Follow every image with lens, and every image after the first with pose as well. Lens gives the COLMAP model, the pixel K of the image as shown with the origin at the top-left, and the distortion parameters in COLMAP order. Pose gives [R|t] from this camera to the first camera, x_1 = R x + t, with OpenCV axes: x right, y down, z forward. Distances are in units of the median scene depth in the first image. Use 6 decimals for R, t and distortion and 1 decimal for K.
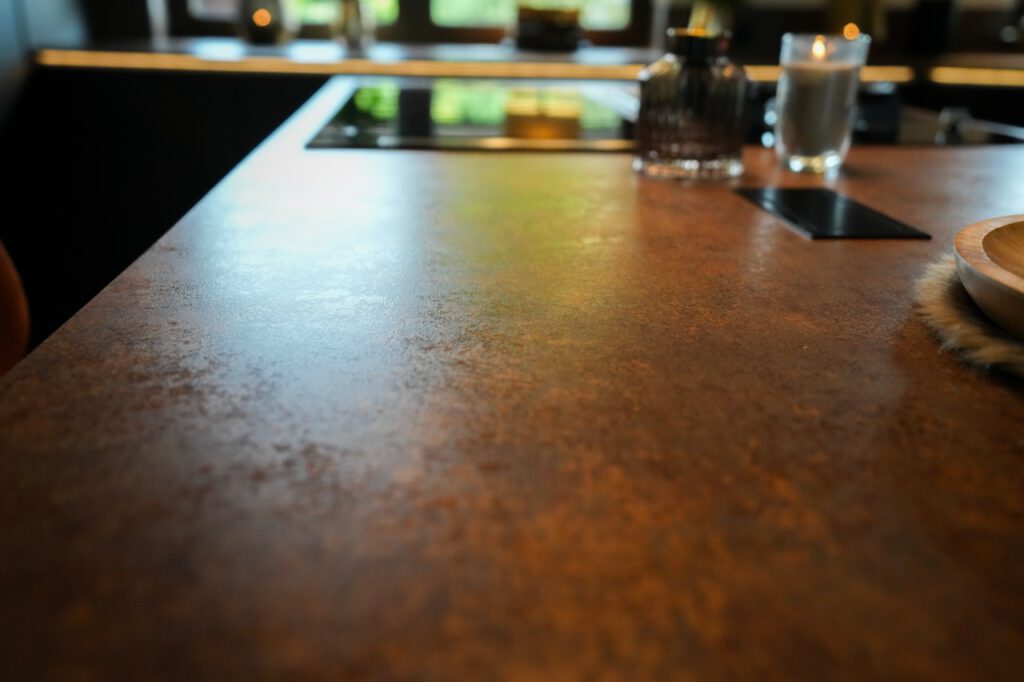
lens RADIAL K [[1005.4, 0, 512.0], [0, 1005.4, 341.0], [0, 0, 1]] dist [0.005854, 0.004256]
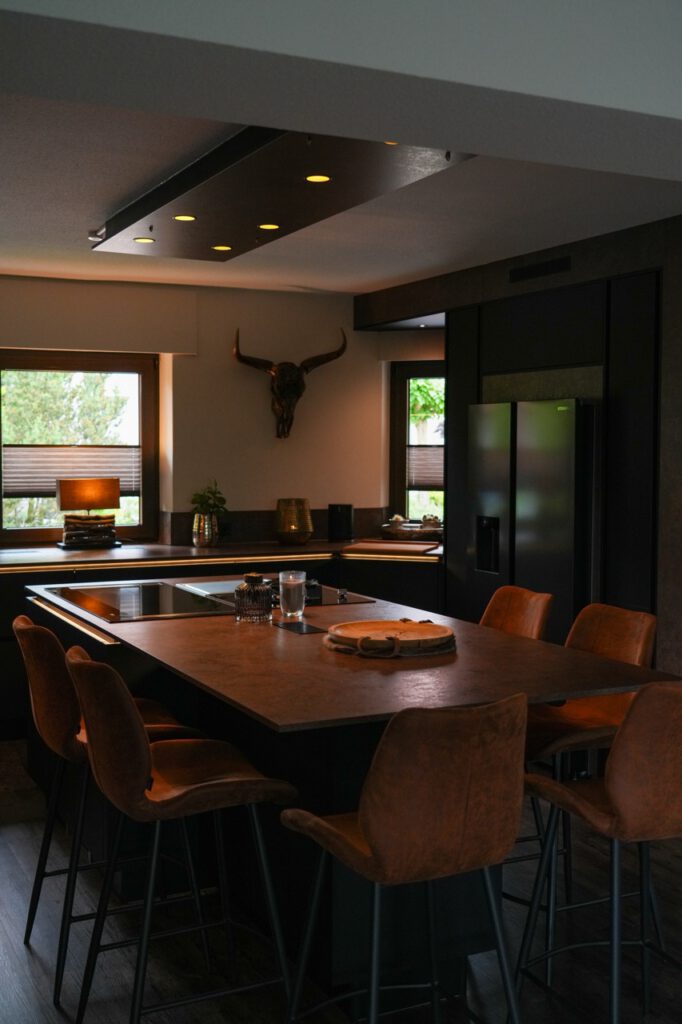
lens RADIAL K [[1163.2, 0, 341.0], [0, 1163.2, 512.0], [0, 0, 1]] dist [-0.005037, -0.002642]
pose [[0.936435, -0.040328, 0.348515, -0.809575], [0.130799, 0.961885, -0.240145, 0.403679], [-0.325547, 0.270465, 0.906017, -2.400155]]
